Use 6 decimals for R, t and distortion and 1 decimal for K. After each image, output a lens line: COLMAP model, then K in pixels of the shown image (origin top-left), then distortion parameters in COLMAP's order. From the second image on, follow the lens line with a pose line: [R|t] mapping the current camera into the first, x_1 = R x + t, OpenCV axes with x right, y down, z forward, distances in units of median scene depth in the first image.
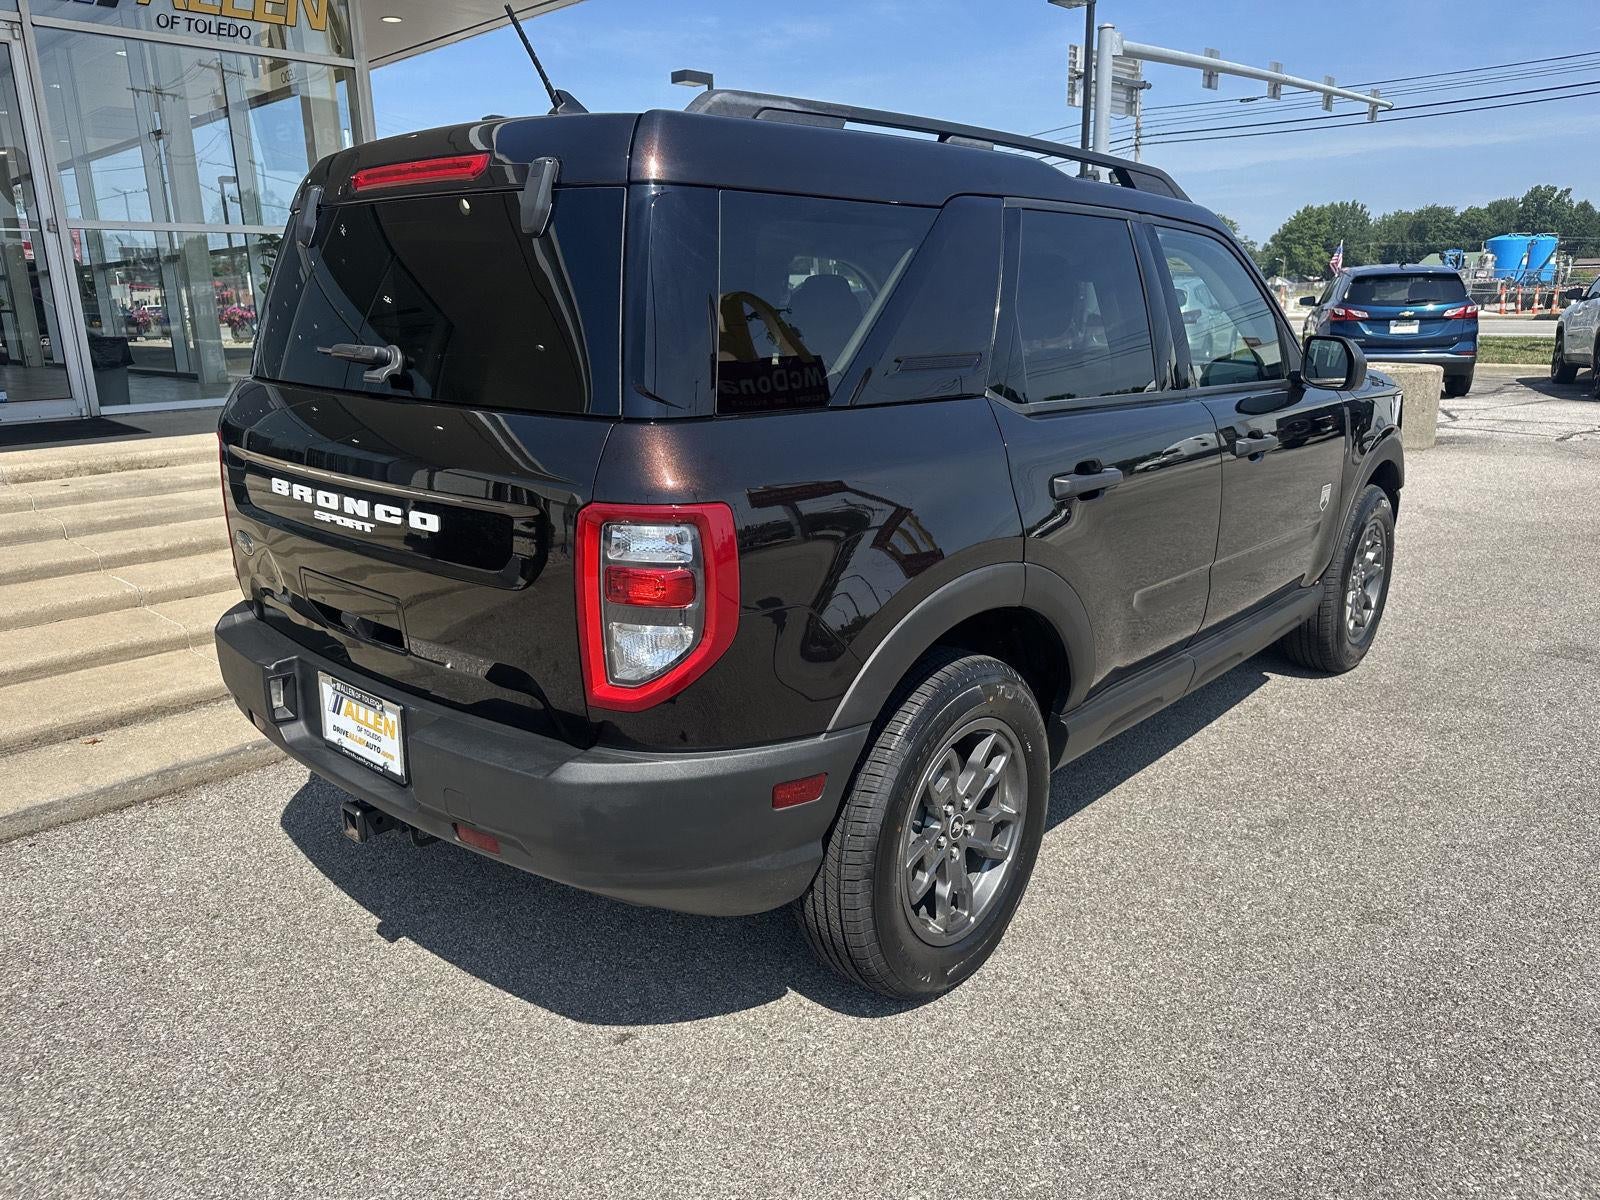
lens RADIAL K [[1135.3, 0, 802.2], [0, 1135.3, 599.2], [0, 0, 1]] dist [0.000210, -0.003793]
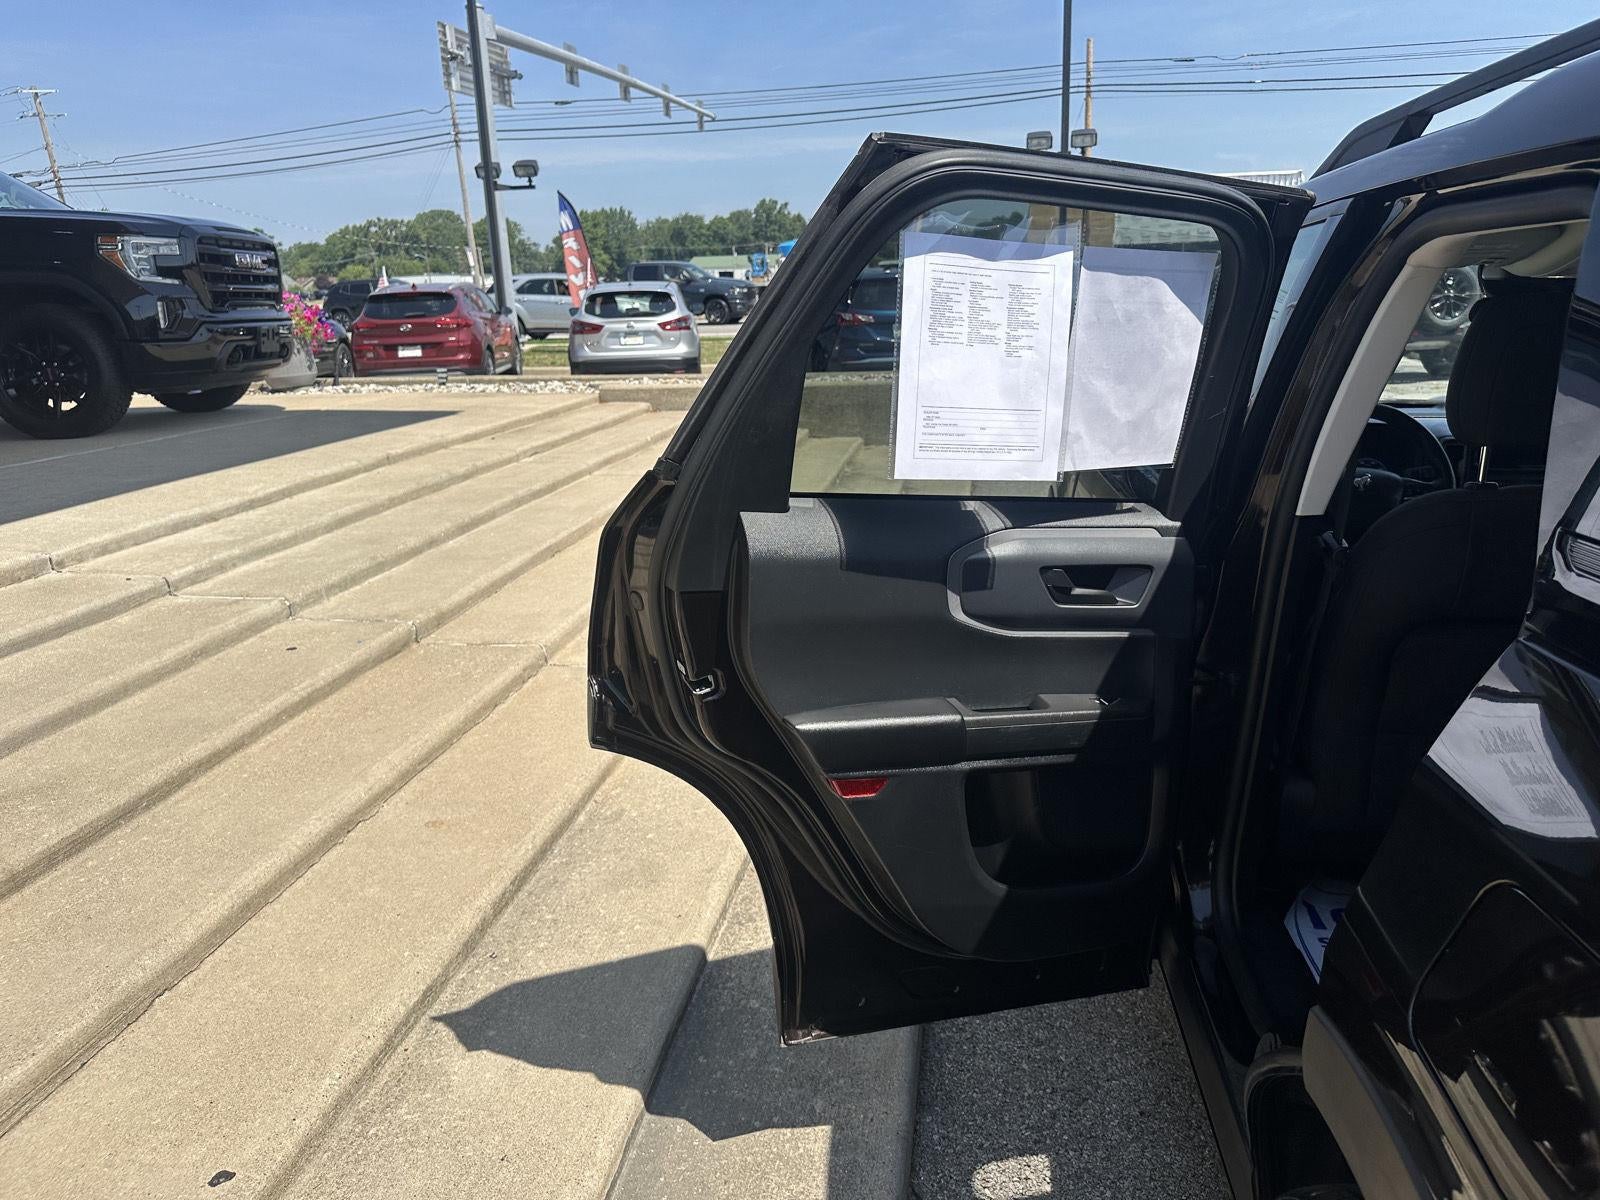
lens RADIAL K [[1130.0, 0, 809.5], [0, 1130.0, 573.6], [0, 0, 1]] dist [0.117204, -0.238974]
pose [[0.830171, -0.145101, 0.538295, -0.710117], [0.157559, 0.987239, 0.023124, -0.341158], [-0.534781, 0.065616, 0.842439, 1.133595]]
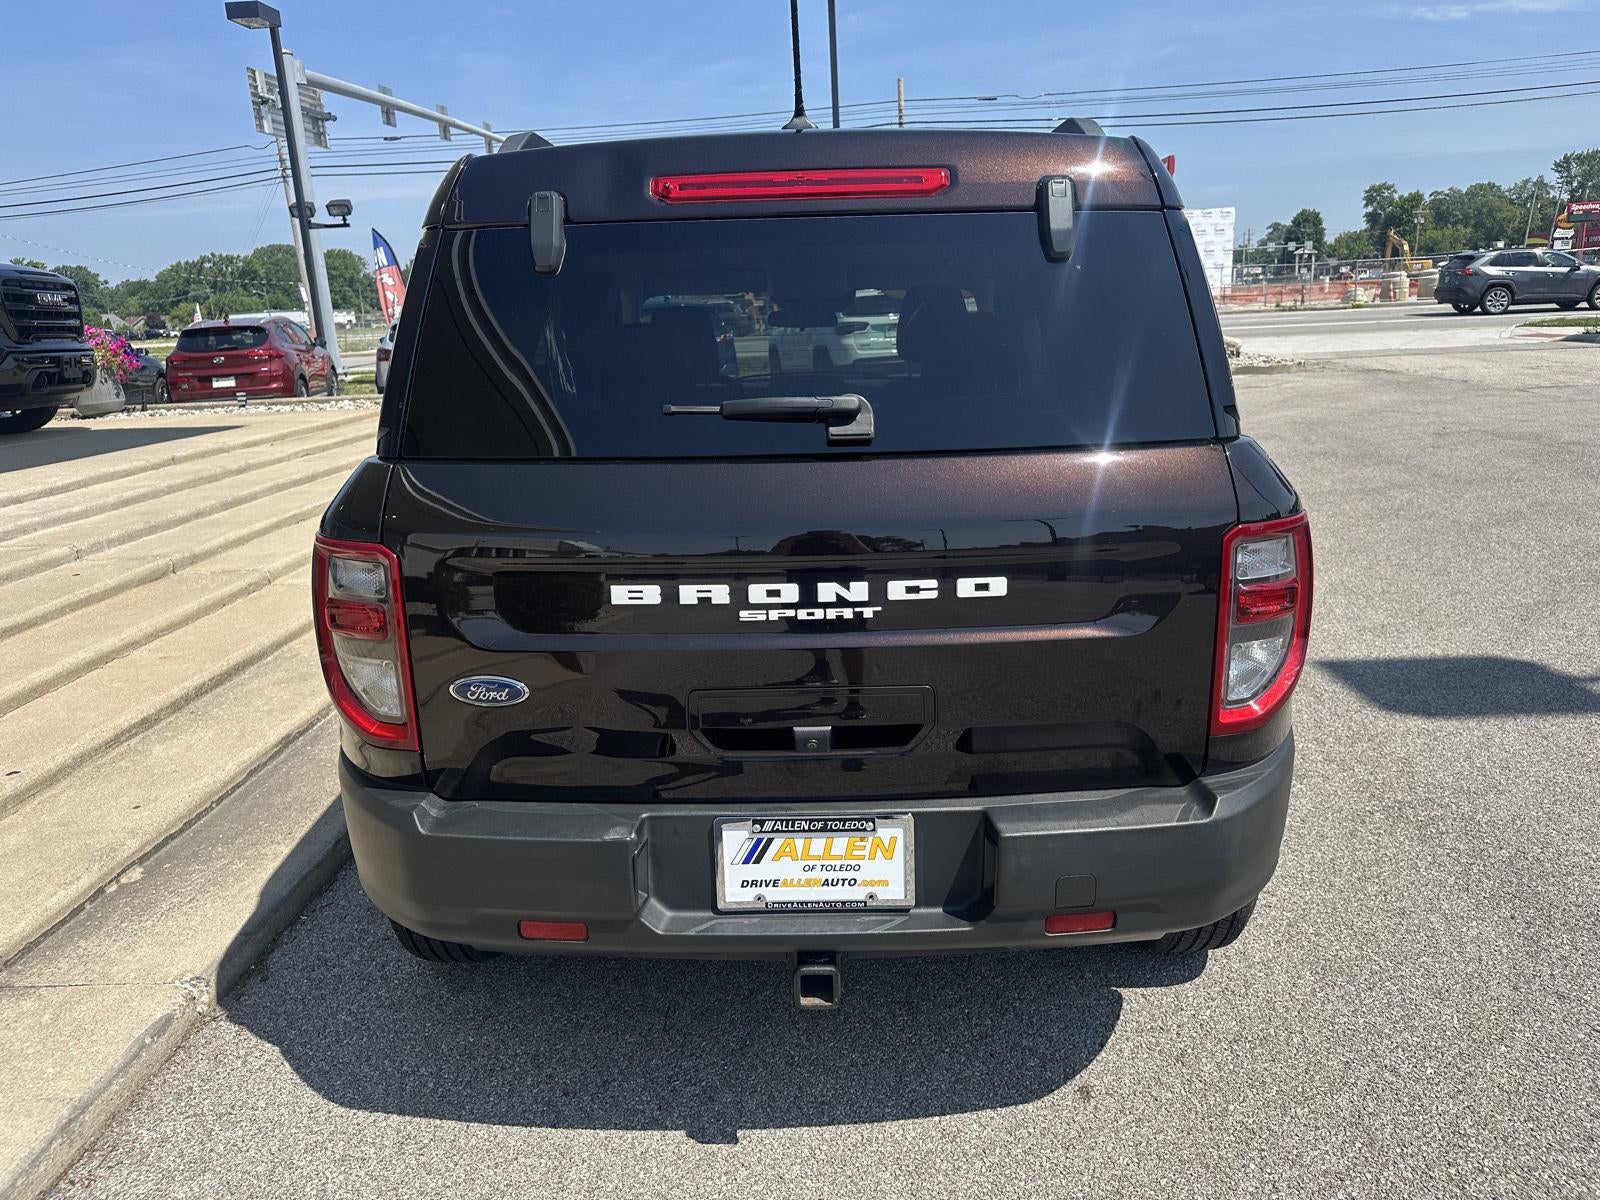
lens RADIAL K [[1139.9, 0, 796.7], [0, 1139.9, 593.5], [0, 0, 1]] dist [0.008640, -0.005435]
pose [[0.764204, -0.174849, 0.620822, -0.777119], [0.196314, 0.979940, 0.034338, -0.096022], [-0.614372, 0.095635, 0.783199, 0.318164]]
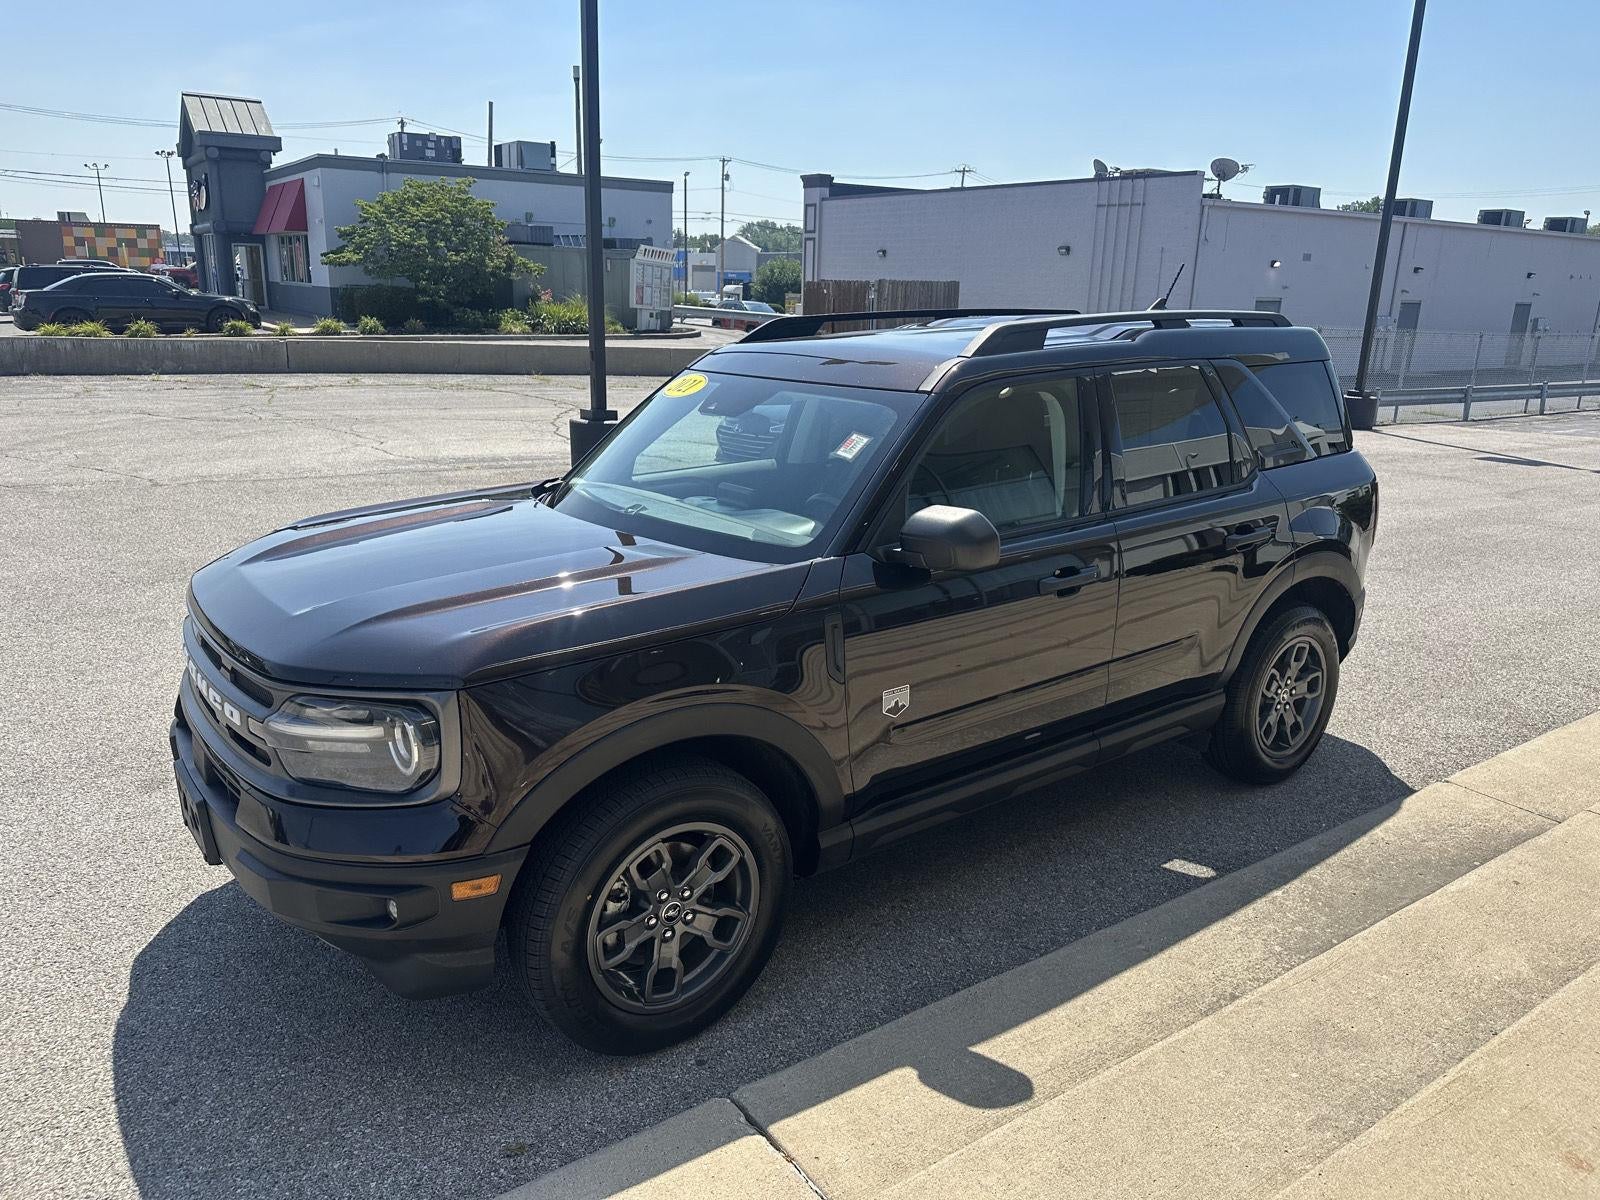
lens RADIAL K [[1120.0, 0, 807.7], [0, 1120.0, 616.0], [0, 0, 1]] dist [0.098467, -0.172695]
pose [[-0.978189, -0.061461, 0.198414, -0.028992], [0.048541, 0.861134, 0.506055, -0.941097], [-0.201964, 0.504648, -0.839369, 2.894141]]
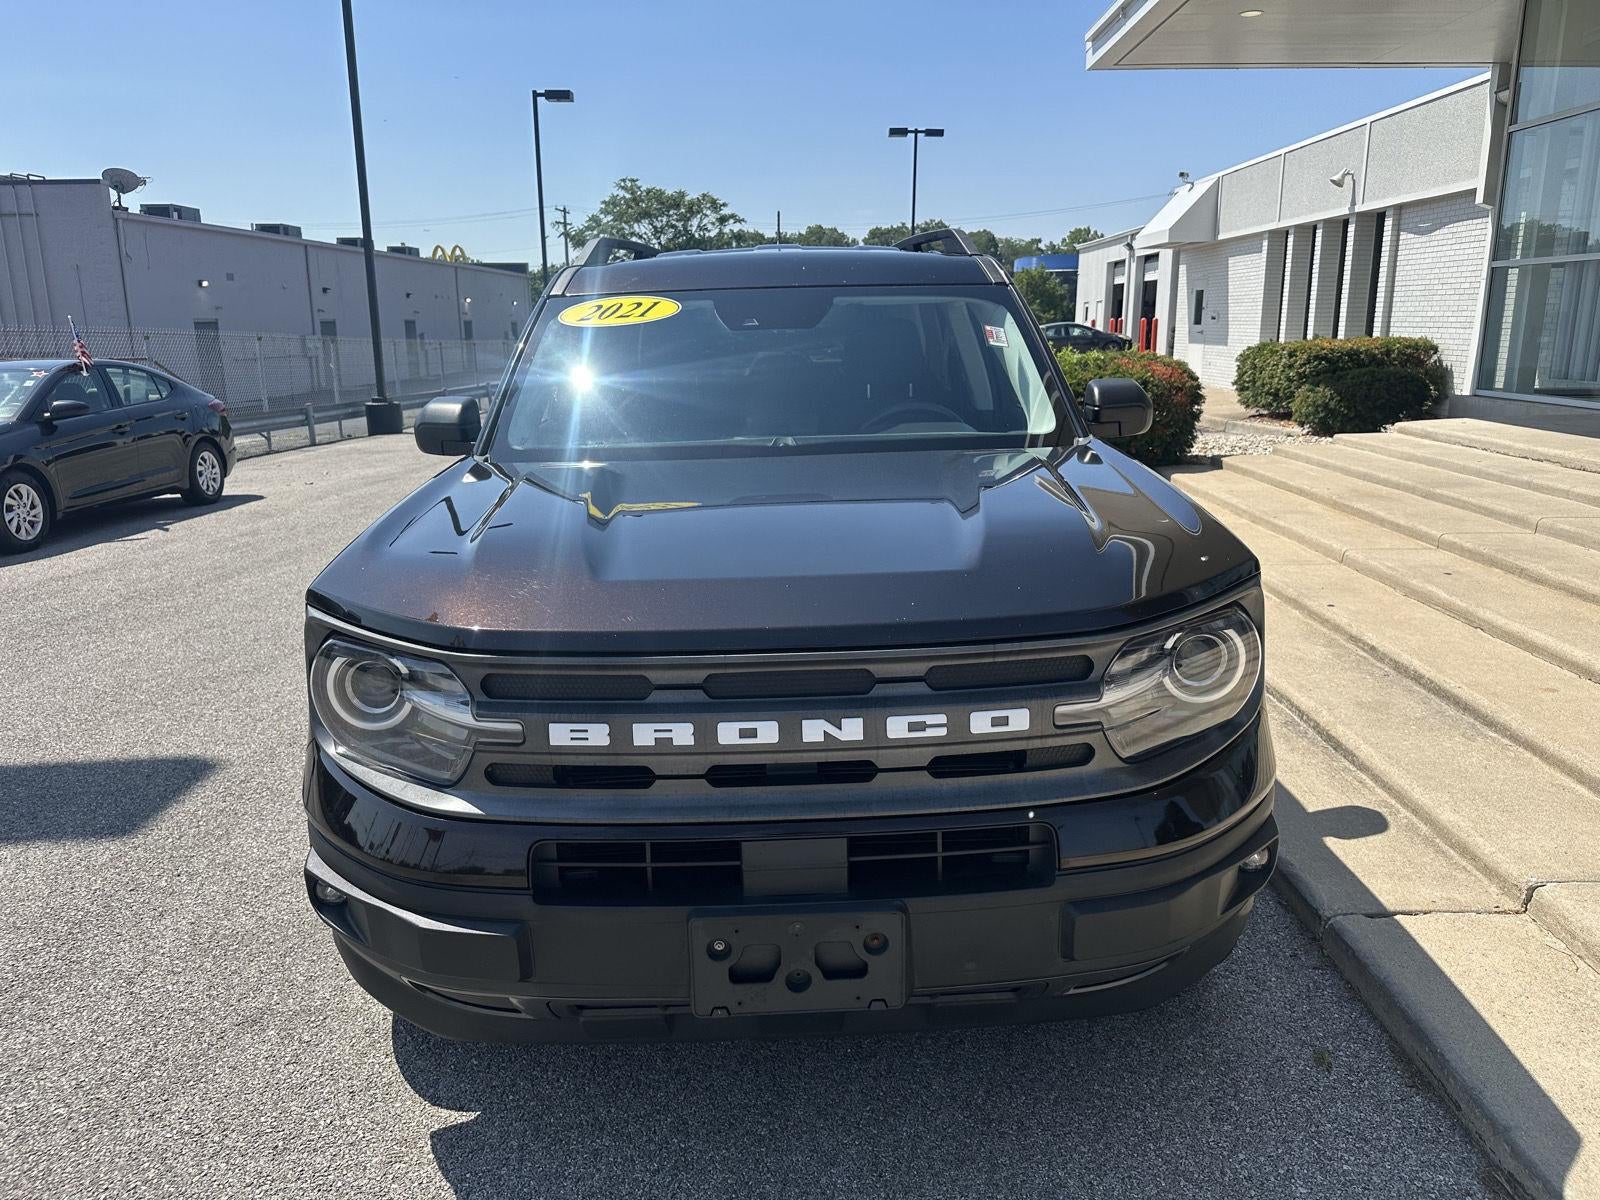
lens RADIAL K [[1122.3, 0, 800.0], [0, 1122.3, 600.0], [0, 0, 1]] dist [0.031127, -0.055483]
pose [[-0.739895, 0.186470, -0.646362, 1.183289], [-0.146170, 0.893298, 0.425032, -0.705179], [0.656650, 0.408958, -0.633691, 2.503495]]
